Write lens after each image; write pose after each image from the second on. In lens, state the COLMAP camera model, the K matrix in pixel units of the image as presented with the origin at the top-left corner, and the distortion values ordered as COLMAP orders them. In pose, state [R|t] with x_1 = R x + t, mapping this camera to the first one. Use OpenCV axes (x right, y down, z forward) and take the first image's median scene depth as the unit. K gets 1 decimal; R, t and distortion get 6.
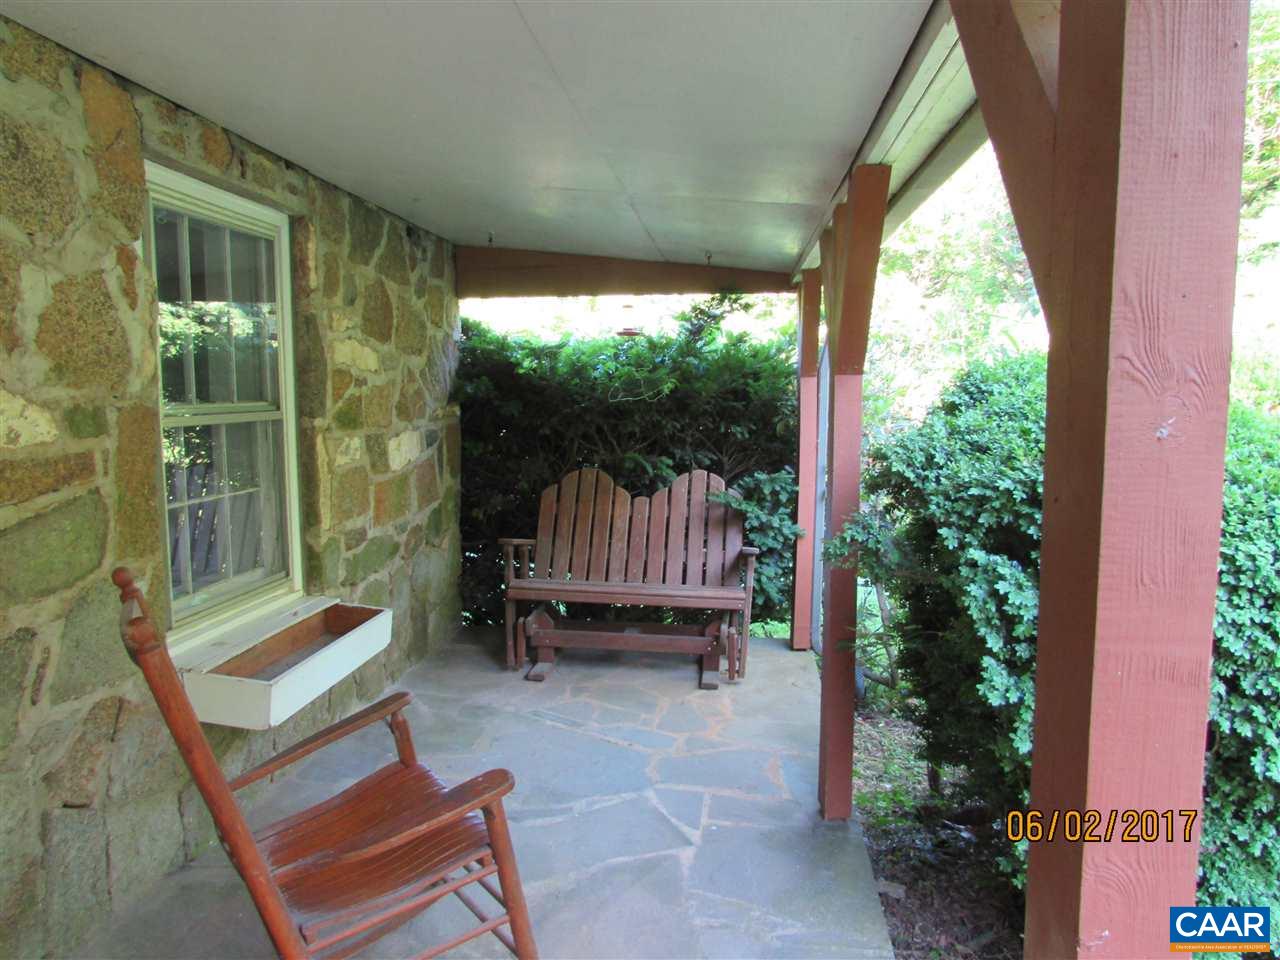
lens RADIAL K [[901.4, 0, 641.7], [0, 901.4, 485.7], [0, 0, 1]] dist [-0.041076, 0.024357]
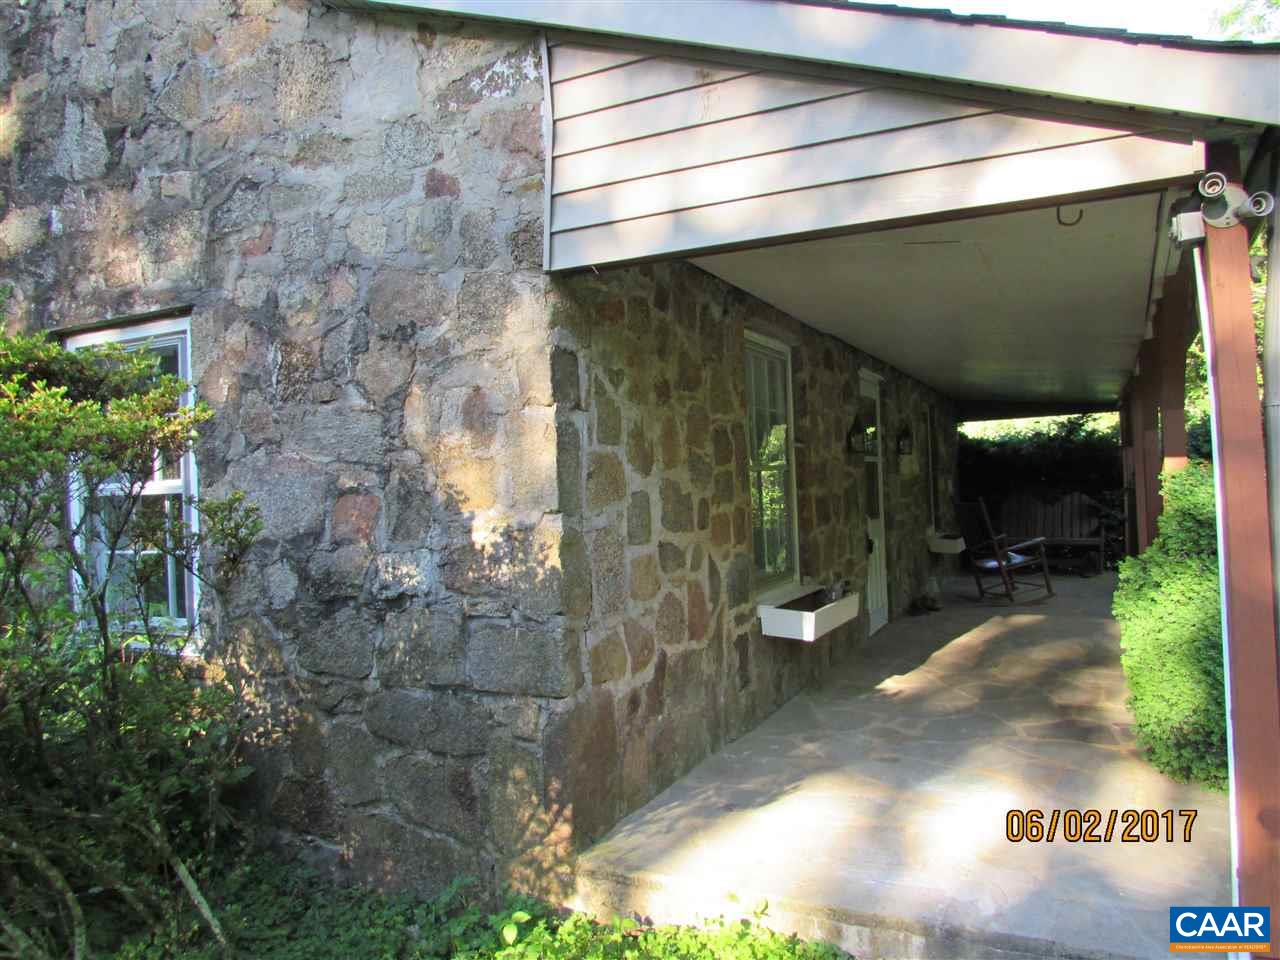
lens RADIAL K [[901.4, 0, 641.7], [0, 901.4, 485.7], [0, 0, 1]] dist [-0.041076, 0.024357]
pose [[0.944721, -0.033547, -0.326154, -0.227385], [0.004275, 0.995928, -0.090055, 0.160298], [0.327847, 0.083683, 0.941017, -1.437535]]
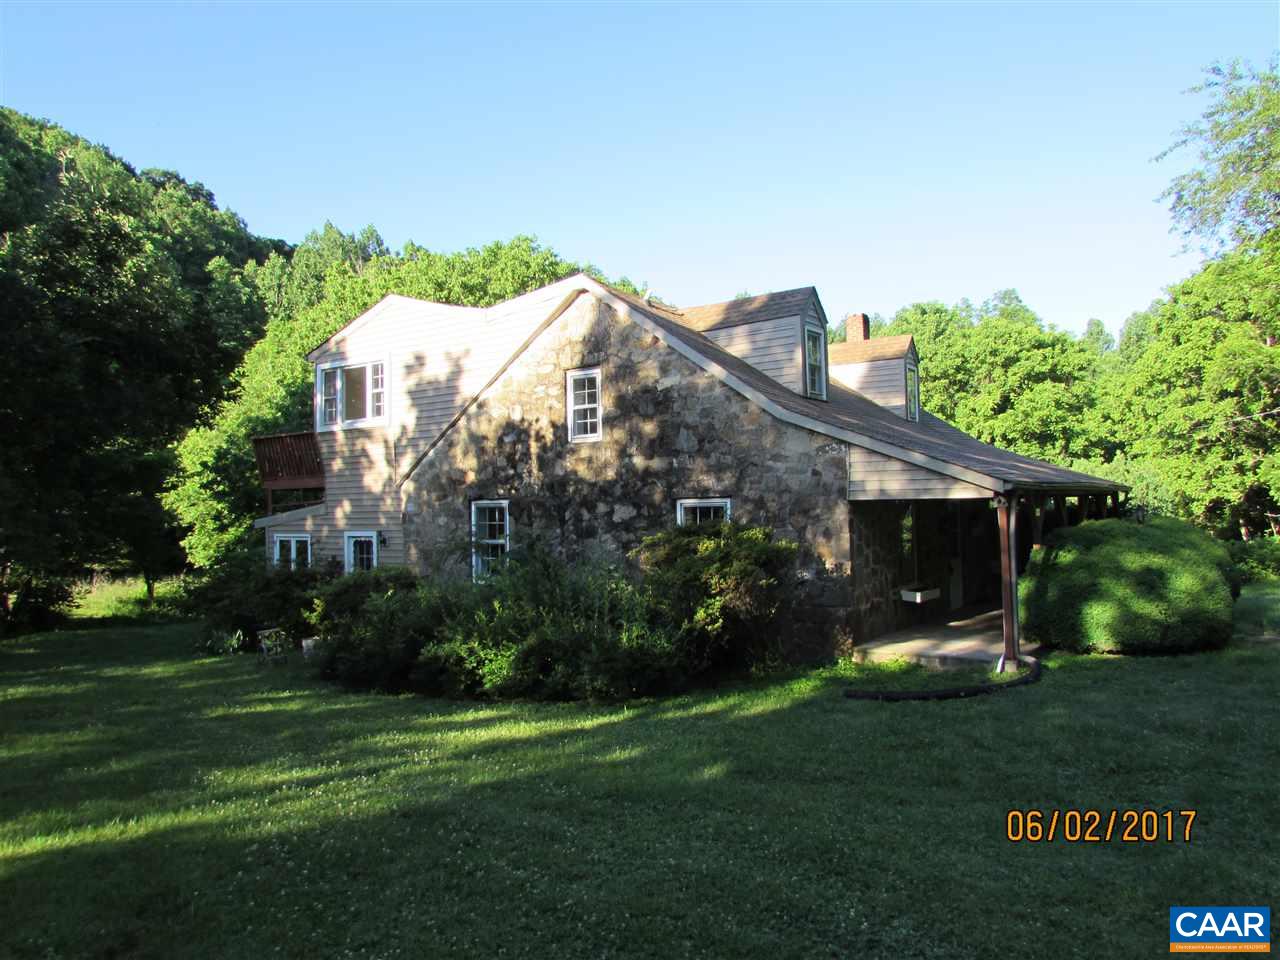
lens RADIAL K [[901.4, 0, 641.7], [0, 901.4, 485.7], [0, 0, 1]] dist [-0.041076, 0.024357]
pose [[0.886088, -0.032923, -0.462346, 1.000143], [-0.021129, 0.993568, -0.111244, 0.306113], [0.463035, 0.108341, 0.879694, -7.478485]]
